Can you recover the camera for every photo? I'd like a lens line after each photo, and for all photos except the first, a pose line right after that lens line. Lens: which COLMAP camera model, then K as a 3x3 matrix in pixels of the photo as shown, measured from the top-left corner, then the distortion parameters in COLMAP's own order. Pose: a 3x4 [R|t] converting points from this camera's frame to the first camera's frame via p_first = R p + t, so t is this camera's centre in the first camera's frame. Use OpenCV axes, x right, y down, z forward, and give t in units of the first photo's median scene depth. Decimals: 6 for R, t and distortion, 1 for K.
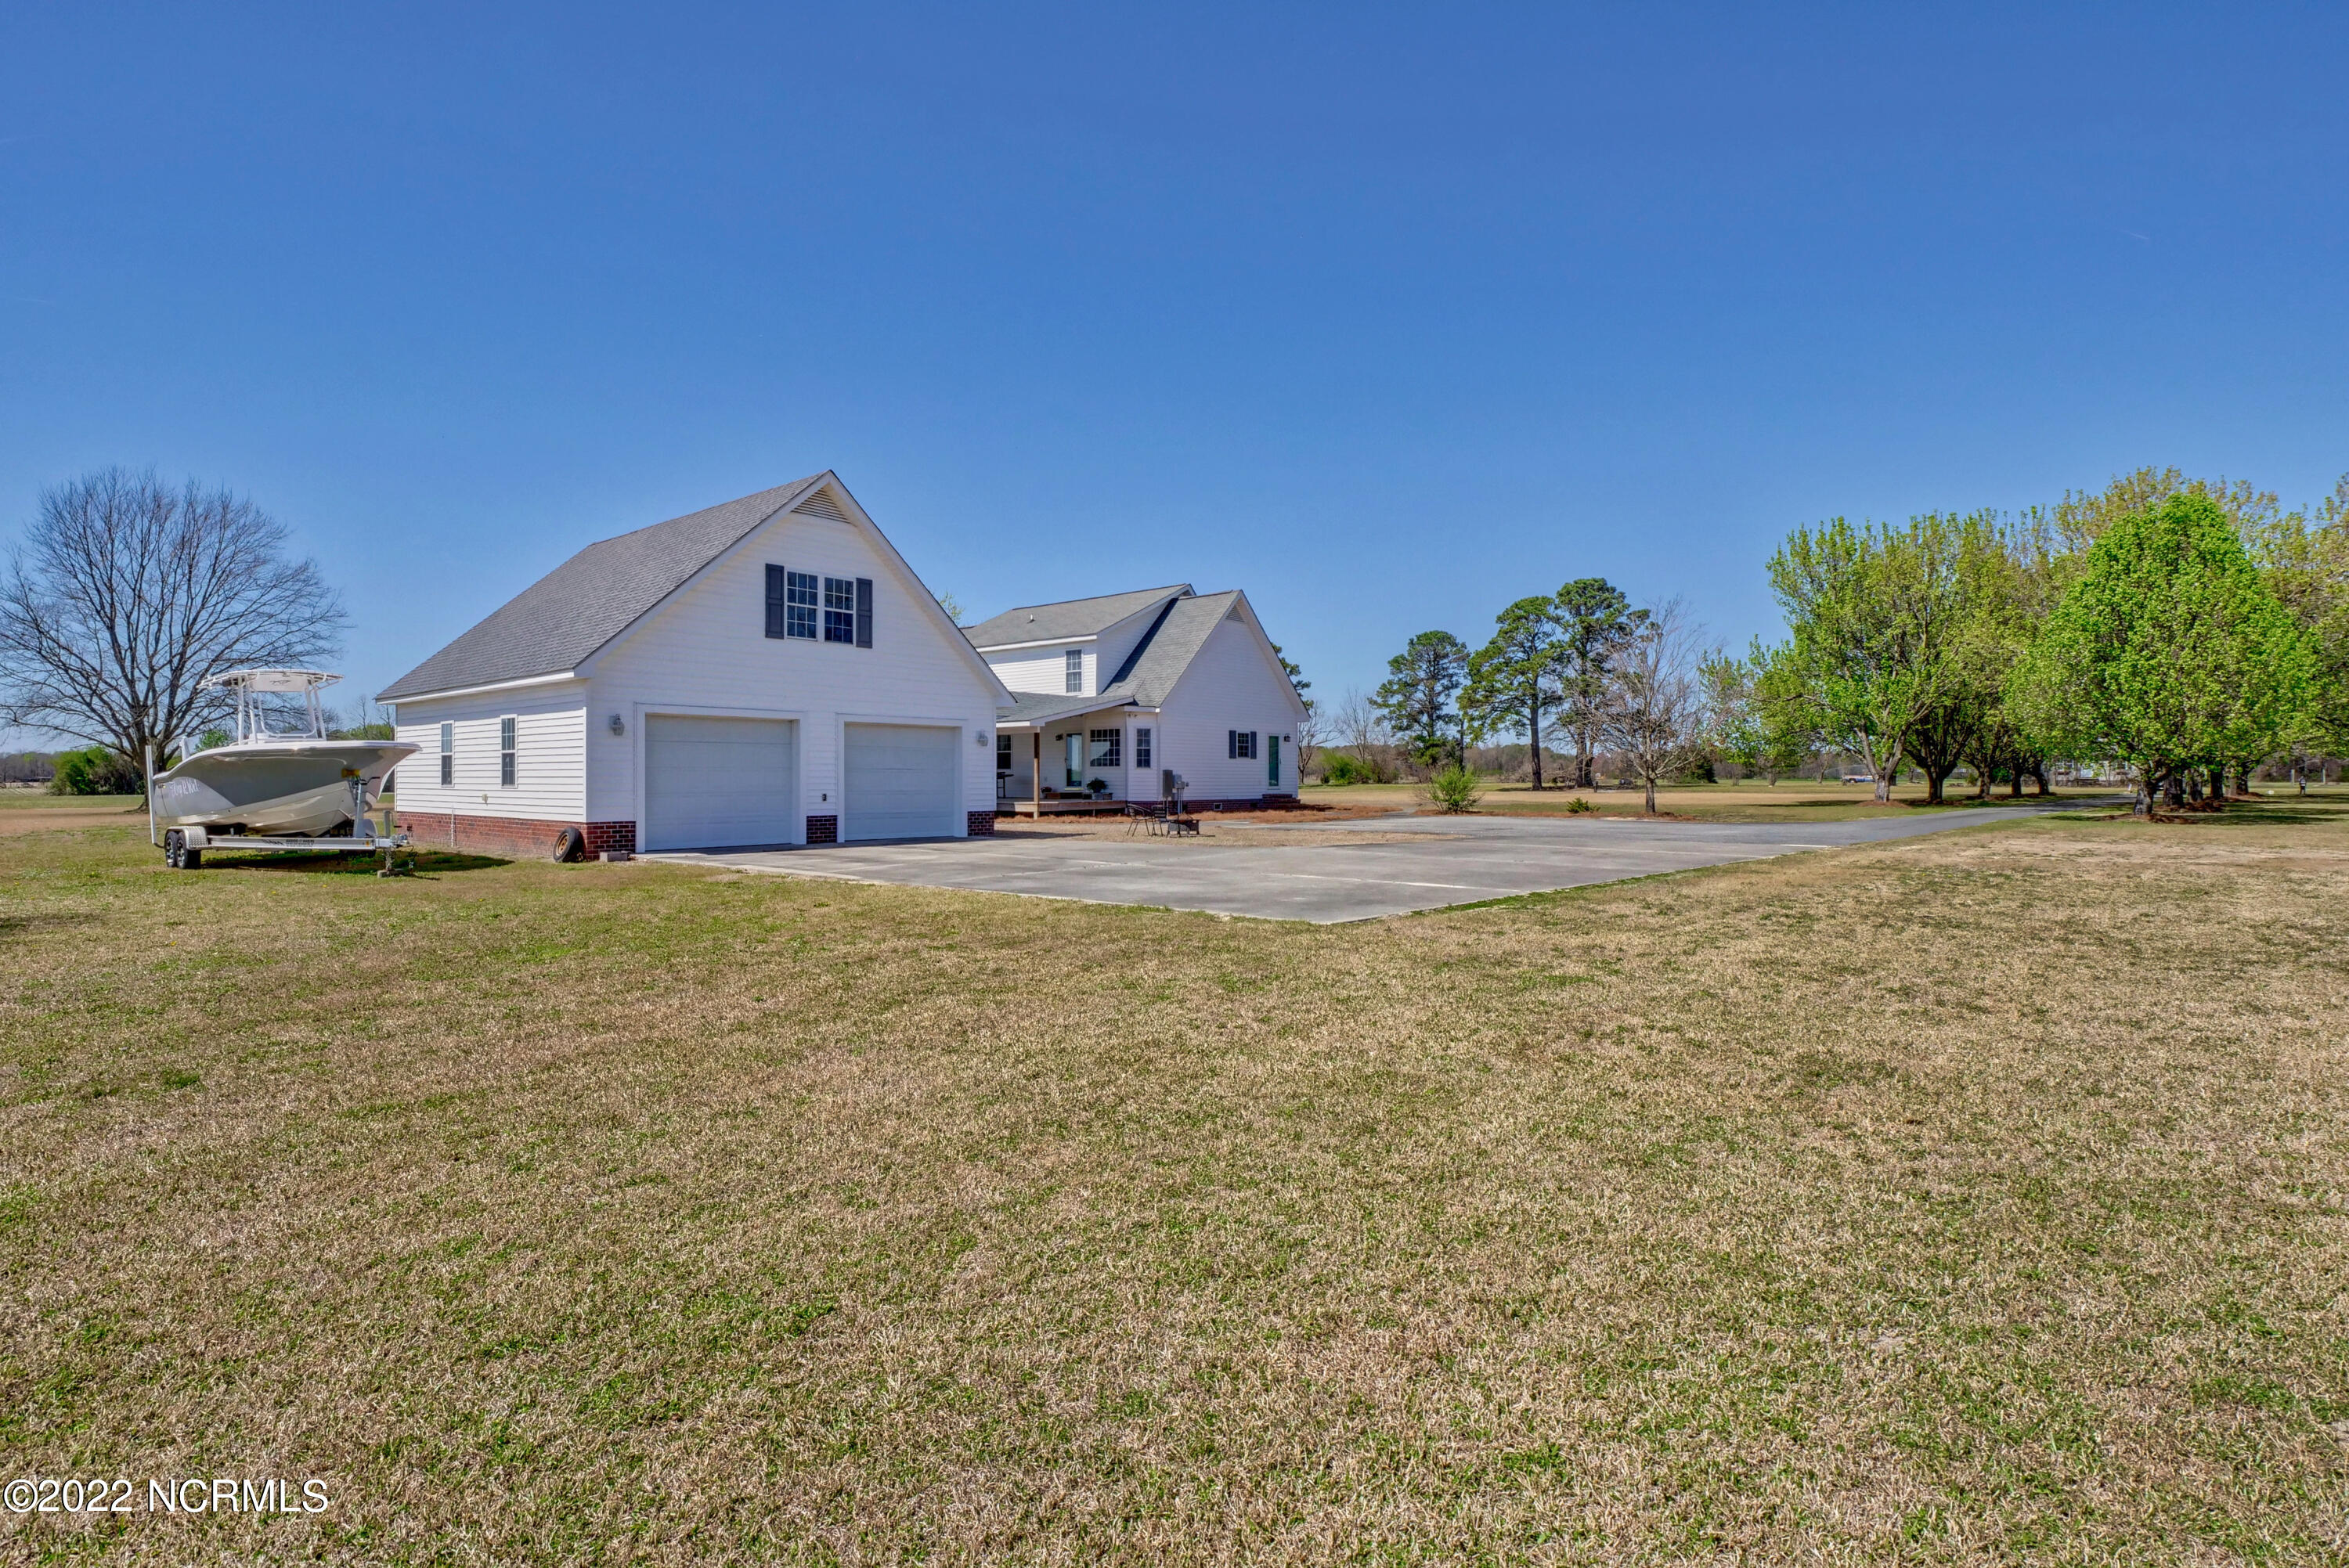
lens RADIAL K [[1114.3, 0, 1174.5], [0, 1114.3, 784.0], [0, 0, 1]] dist [-0.001177, -0.014524]
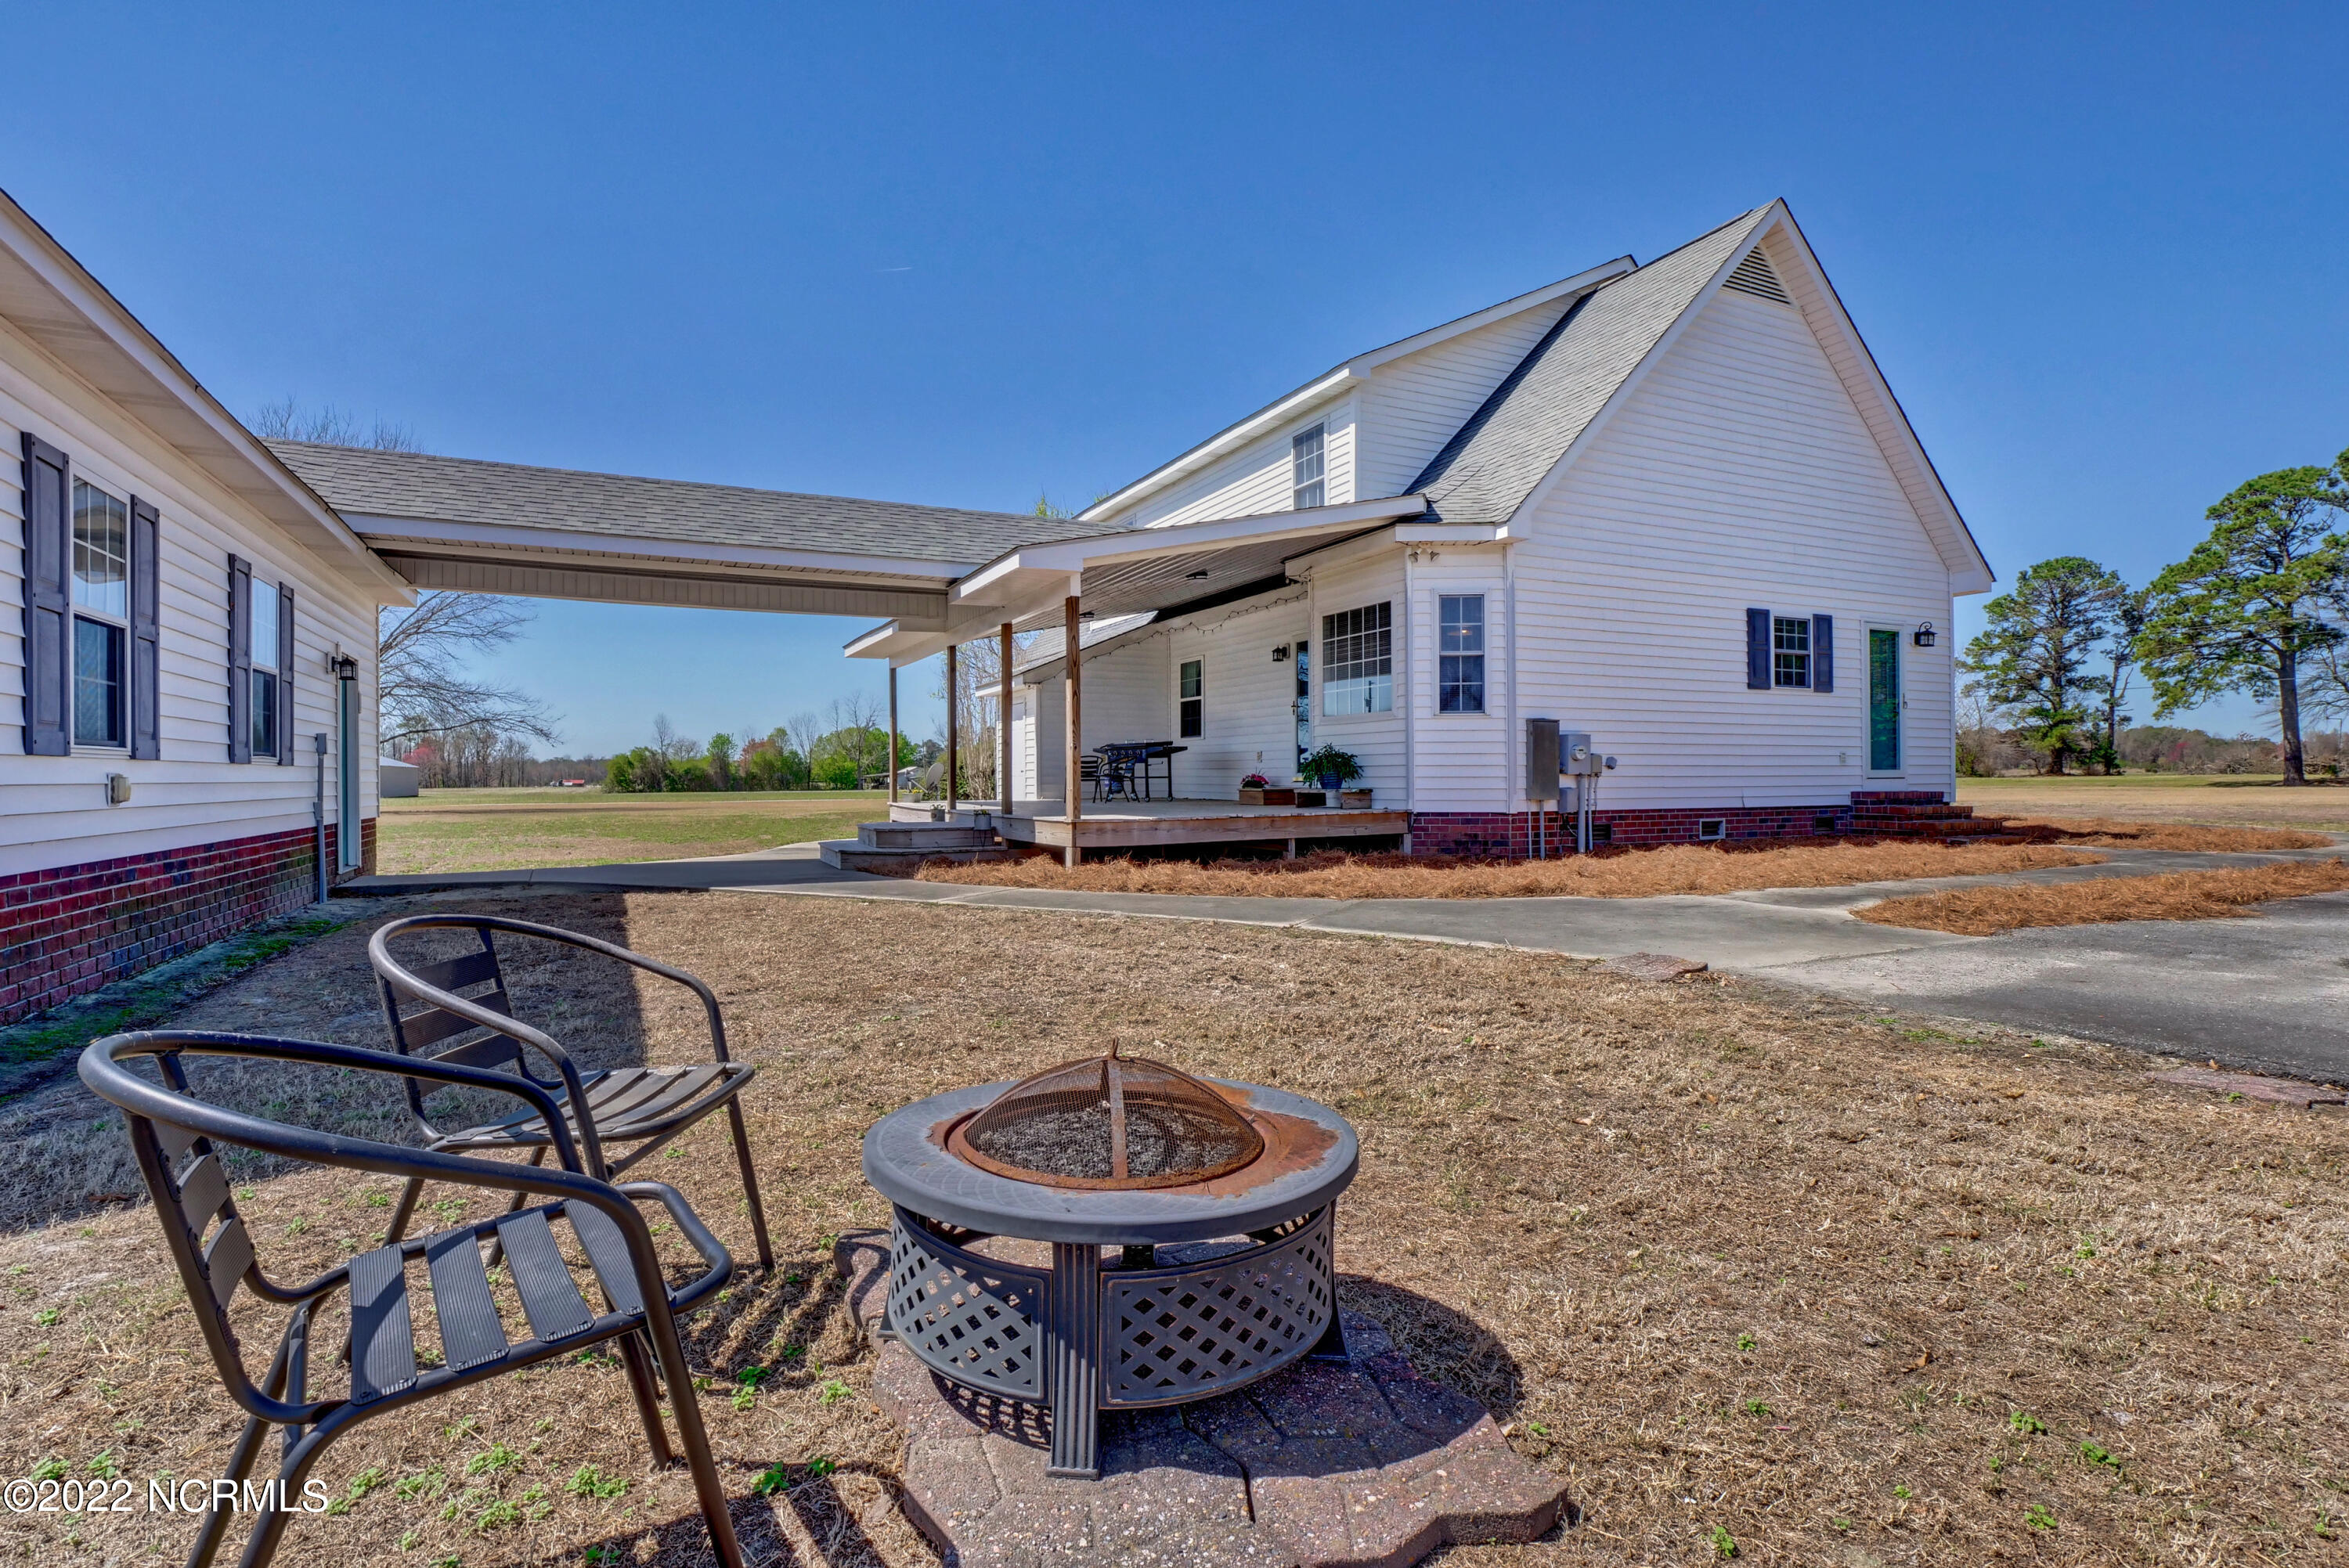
lens RADIAL K [[1114.3, 0, 1174.5], [0, 1114.3, 784.0], [0, 0, 1]] dist [-0.001177, -0.014524]
pose [[0.913549, -0.003248, -0.406716, 0.025287], [0.004065, 0.999991, 0.001144, 0.005010], [0.406709, -0.002698, 0.913554, 0.573029]]
